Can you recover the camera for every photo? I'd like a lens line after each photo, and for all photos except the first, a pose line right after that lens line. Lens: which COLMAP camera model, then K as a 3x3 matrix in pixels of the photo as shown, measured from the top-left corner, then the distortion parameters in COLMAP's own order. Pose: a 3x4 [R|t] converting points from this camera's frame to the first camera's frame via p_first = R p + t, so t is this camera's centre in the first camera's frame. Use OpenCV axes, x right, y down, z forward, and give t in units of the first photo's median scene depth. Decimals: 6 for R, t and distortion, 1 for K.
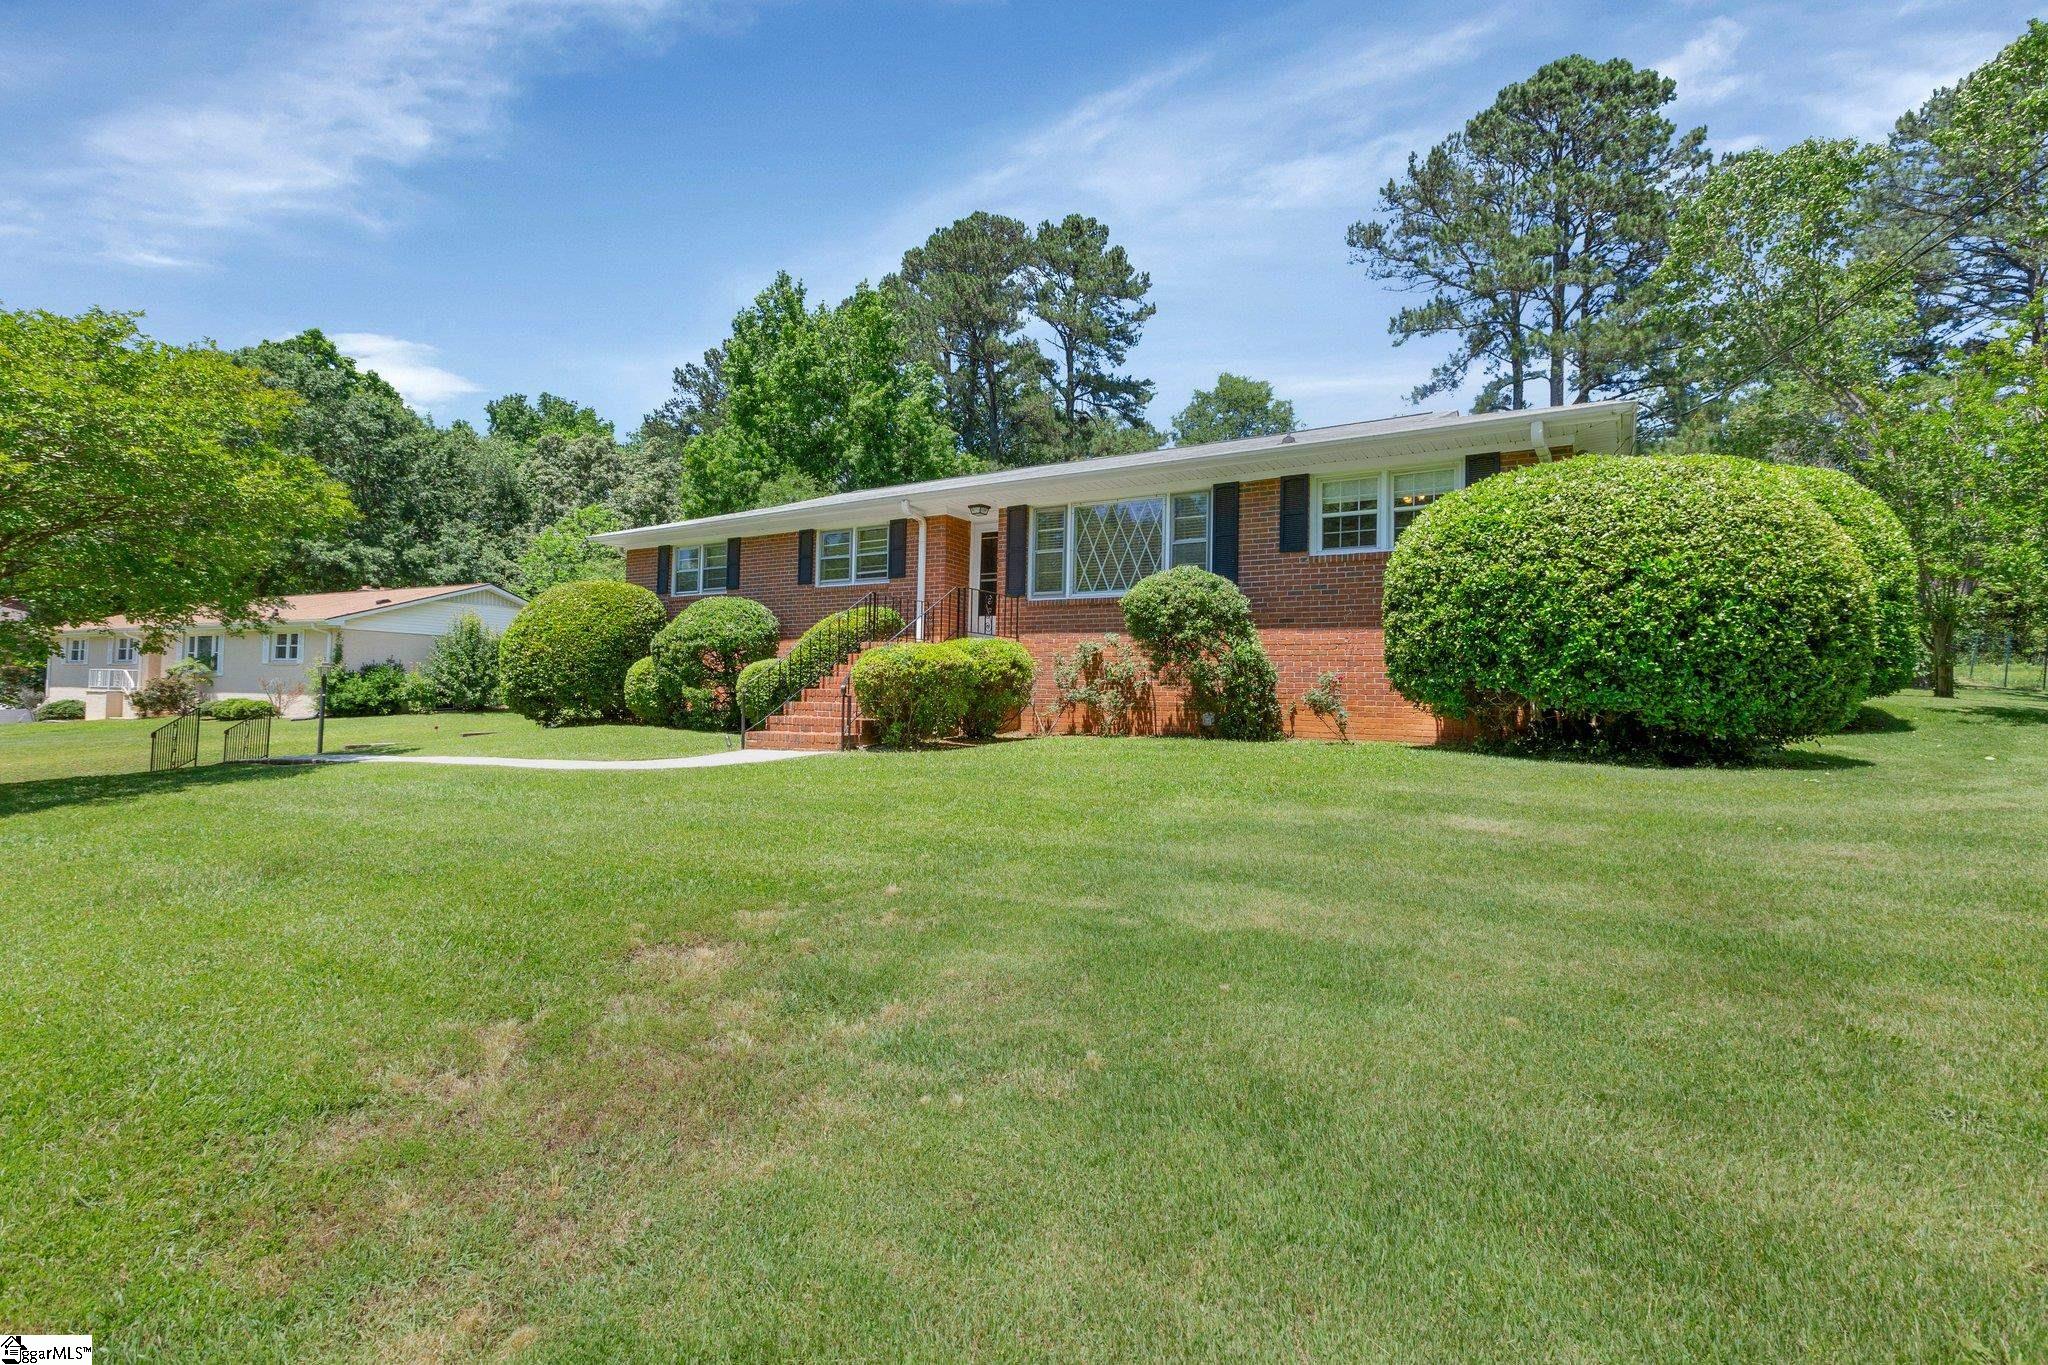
lens RADIAL K [[924.0, 0, 1024.5], [0, 924.0, 666.2], [0, 0, 1]] dist [0.001917, -0.000249]
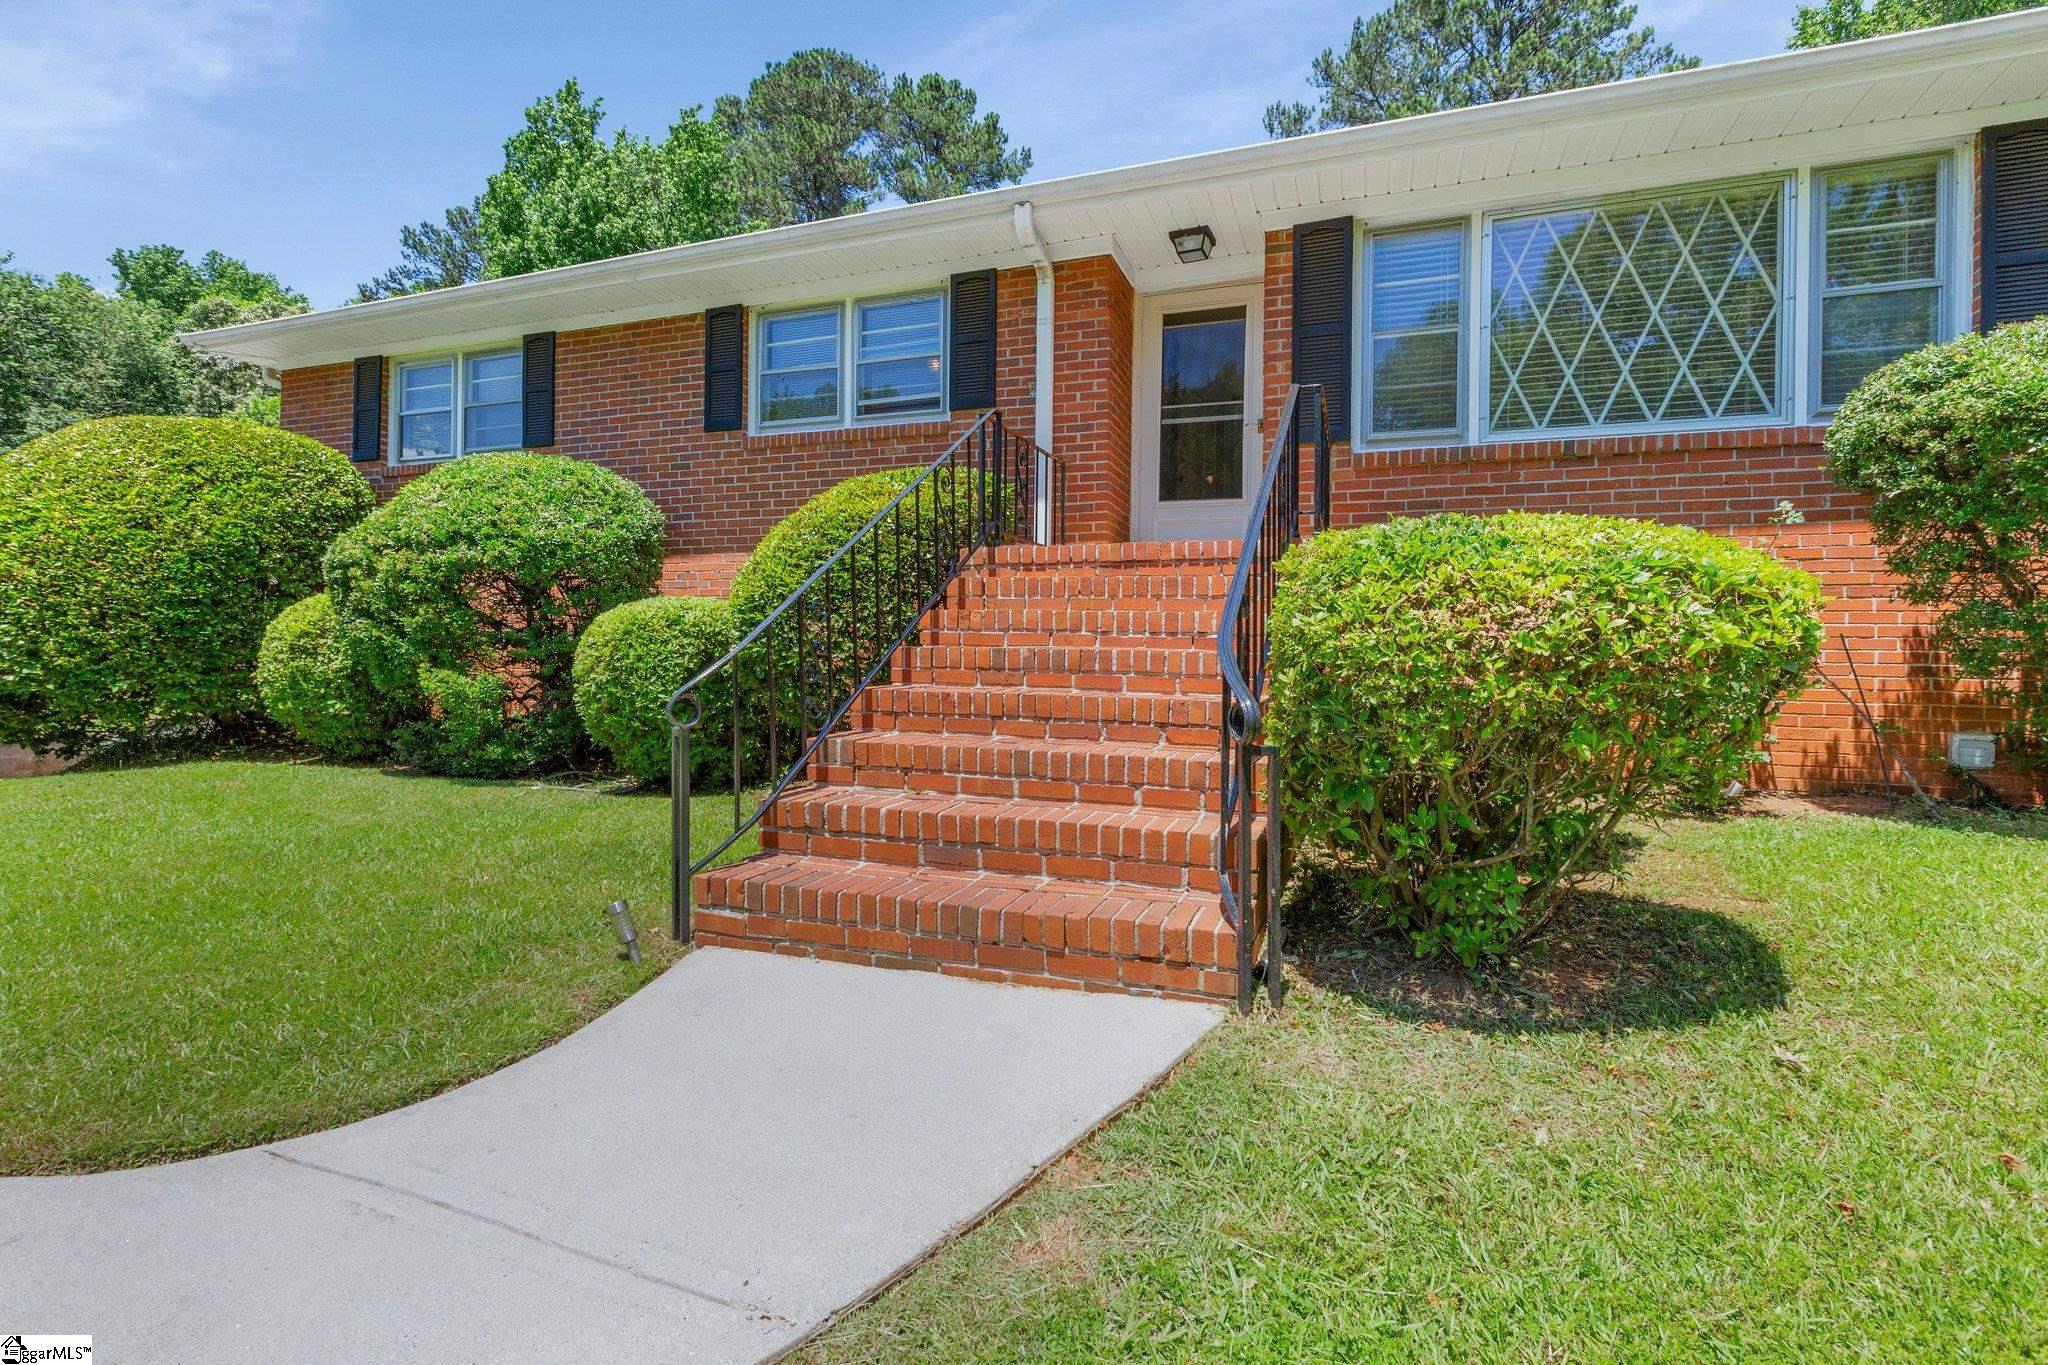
lens RADIAL K [[924.0, 0, 1023.9], [0, 924.0, 634.5], [0, 0, 1]] dist [0.001917, -0.000249]
pose [[0.975544, -0.008339, 0.219644, -0.194321], [0.003333, 0.999726, 0.023155, -0.000290], [-0.219777, -0.021857, 0.975305, 0.531843]]
